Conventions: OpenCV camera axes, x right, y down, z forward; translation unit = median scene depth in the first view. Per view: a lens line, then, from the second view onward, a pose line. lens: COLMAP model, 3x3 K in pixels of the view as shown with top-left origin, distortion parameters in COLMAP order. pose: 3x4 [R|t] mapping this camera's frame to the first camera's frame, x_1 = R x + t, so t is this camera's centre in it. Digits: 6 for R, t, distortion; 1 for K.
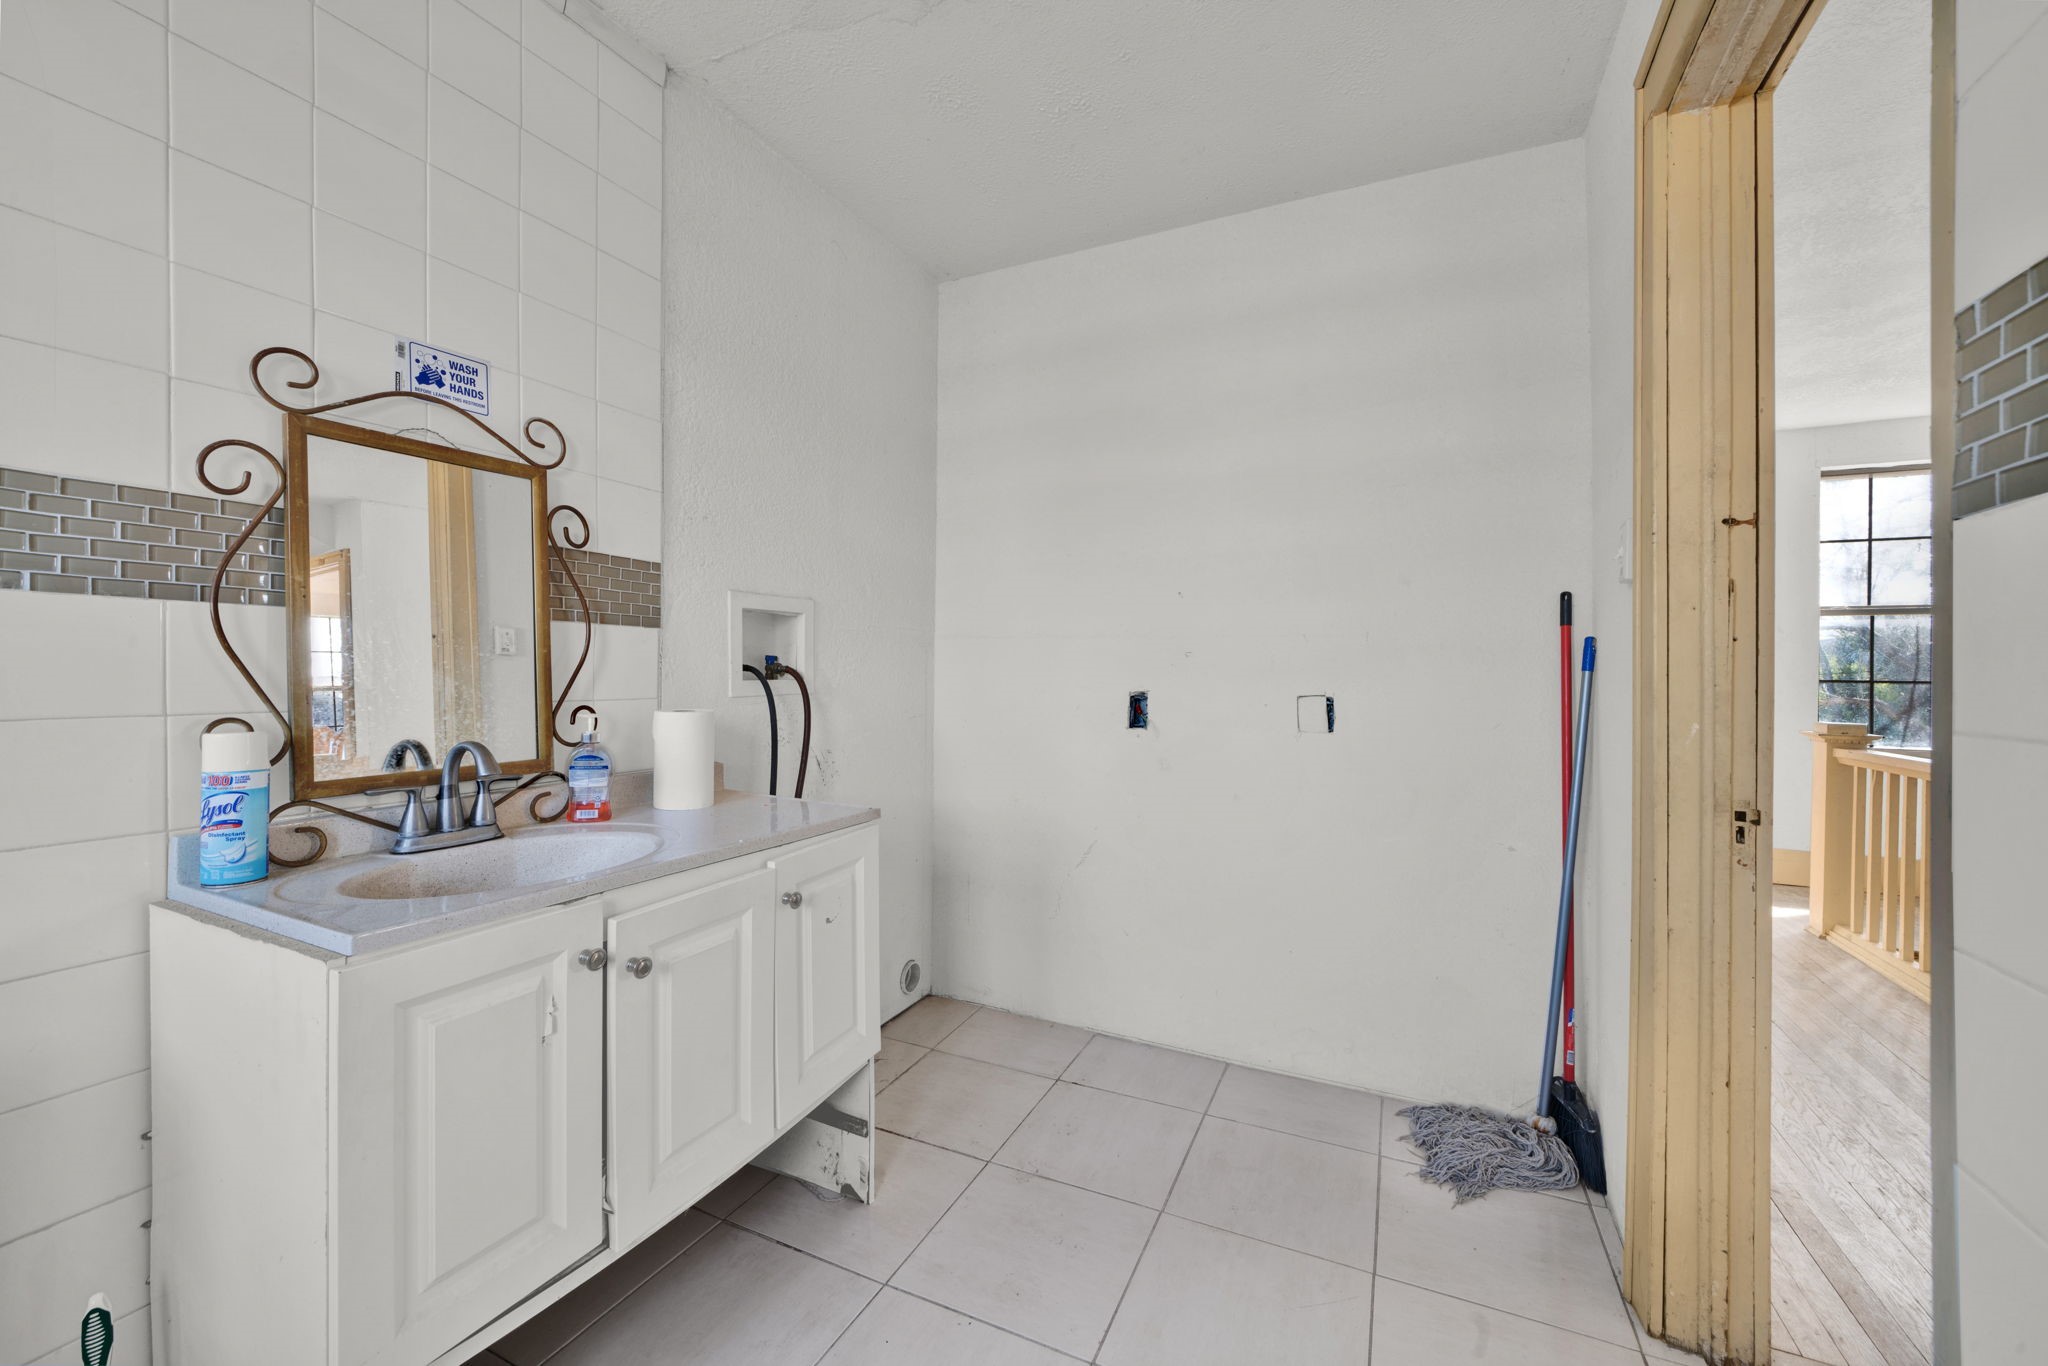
lens RADIAL K [[806.5, 0, 1031.8], [0, 806.5, 668.7], [0, 0, 1]] dist [-0.001749, -0.000026]
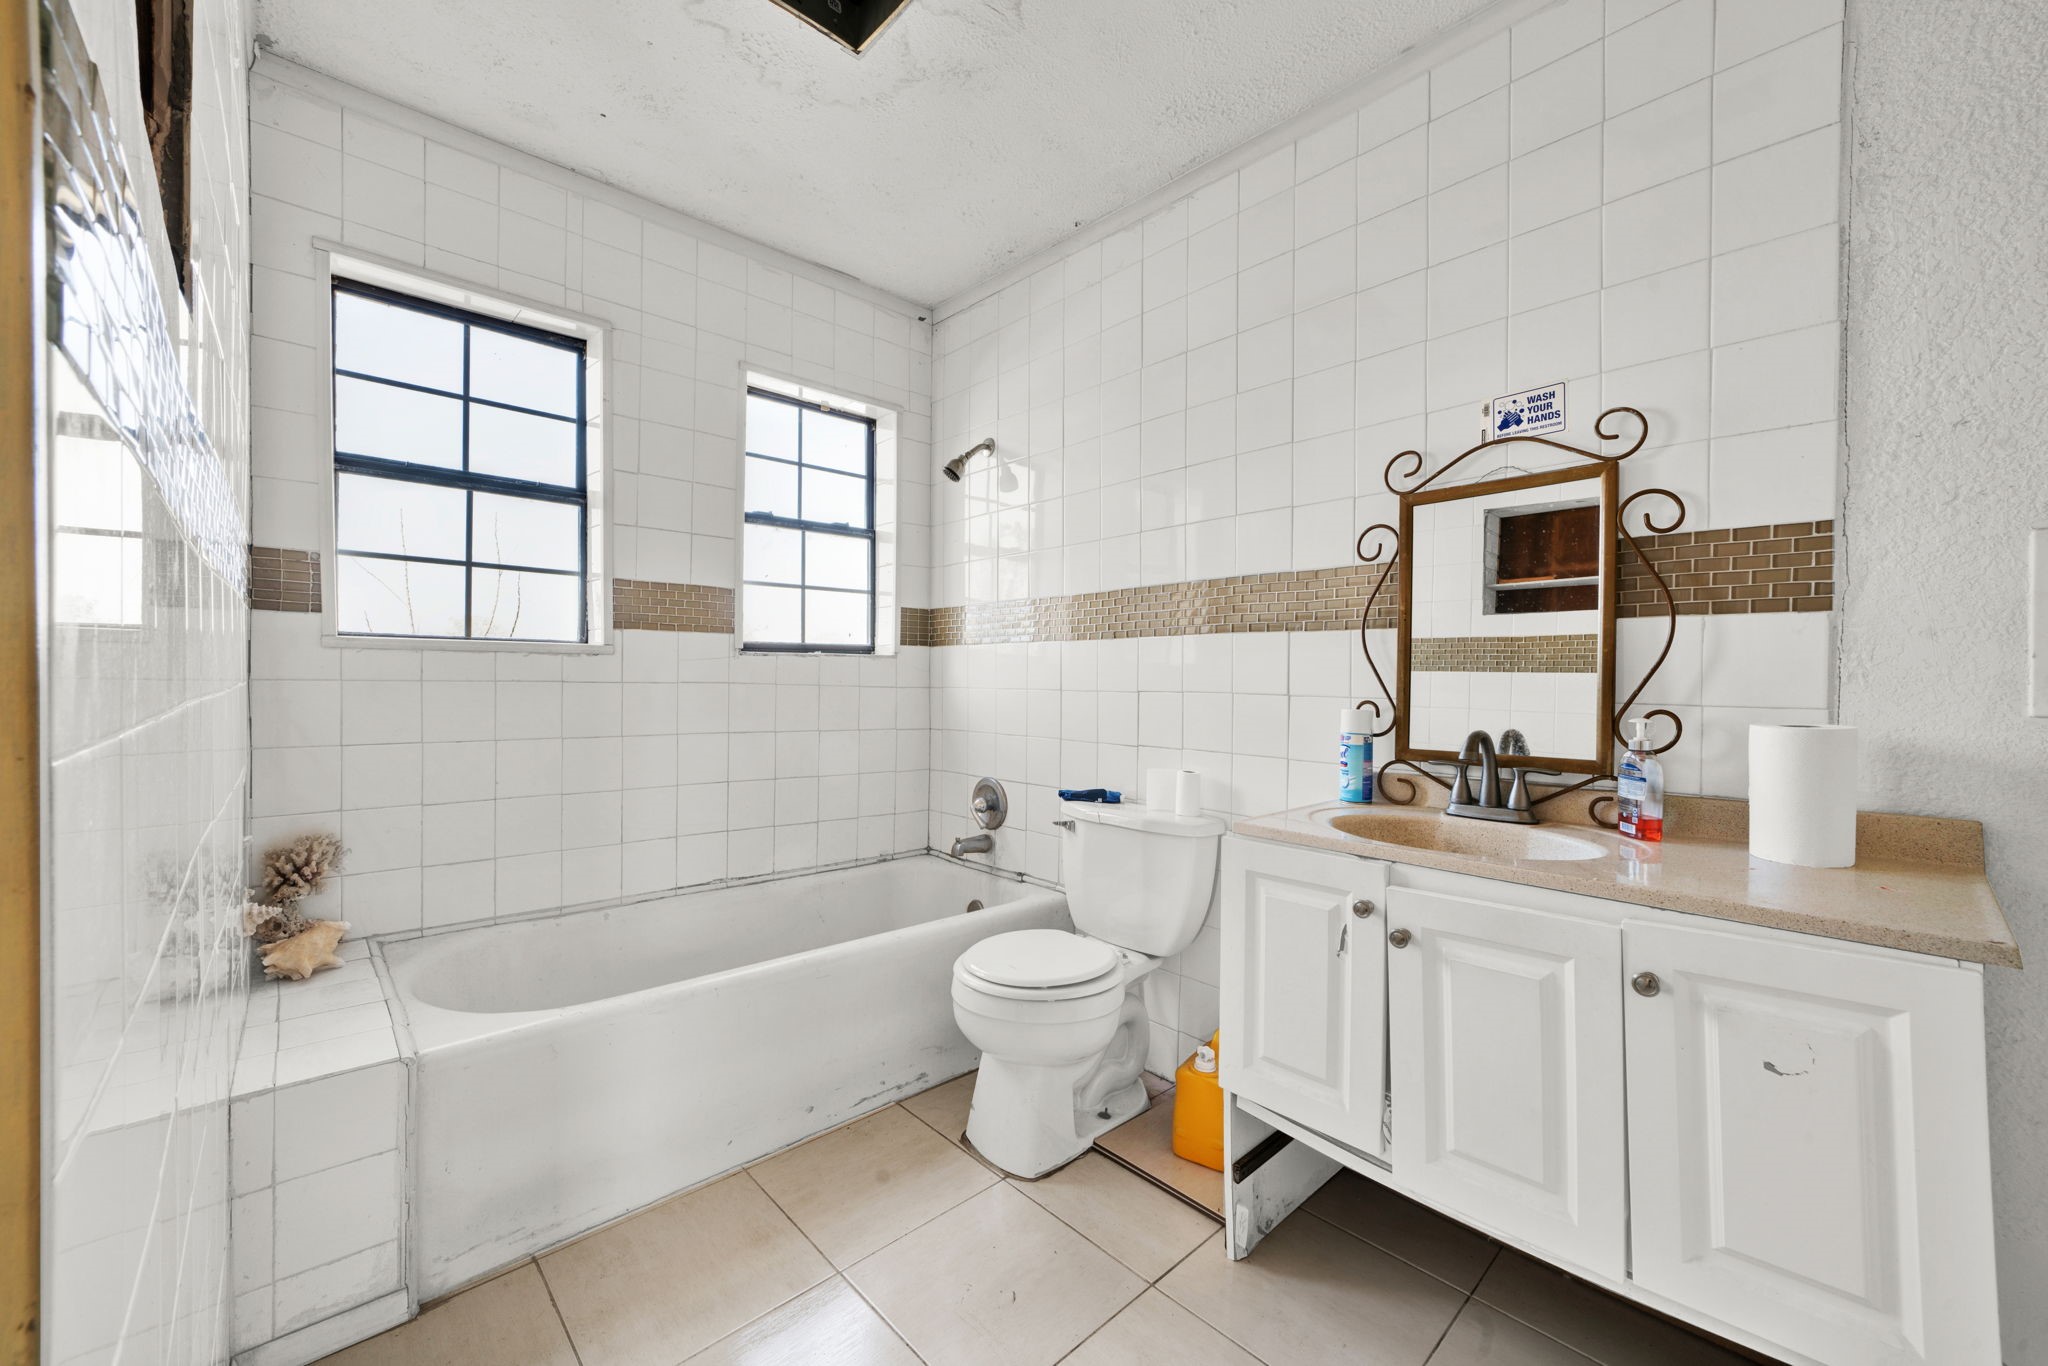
lens RADIAL K [[806.5, 0, 1031.7], [0, 806.5, 687.1], [0, 0, 1]] dist [-0.001749, -0.000026]
pose [[-0.364736, 0.007475, -0.931081, 0.582211], [-0.003901, 0.999947, 0.009557, 0.016618], [0.931103, 0.007118, -0.364688, 0.756473]]
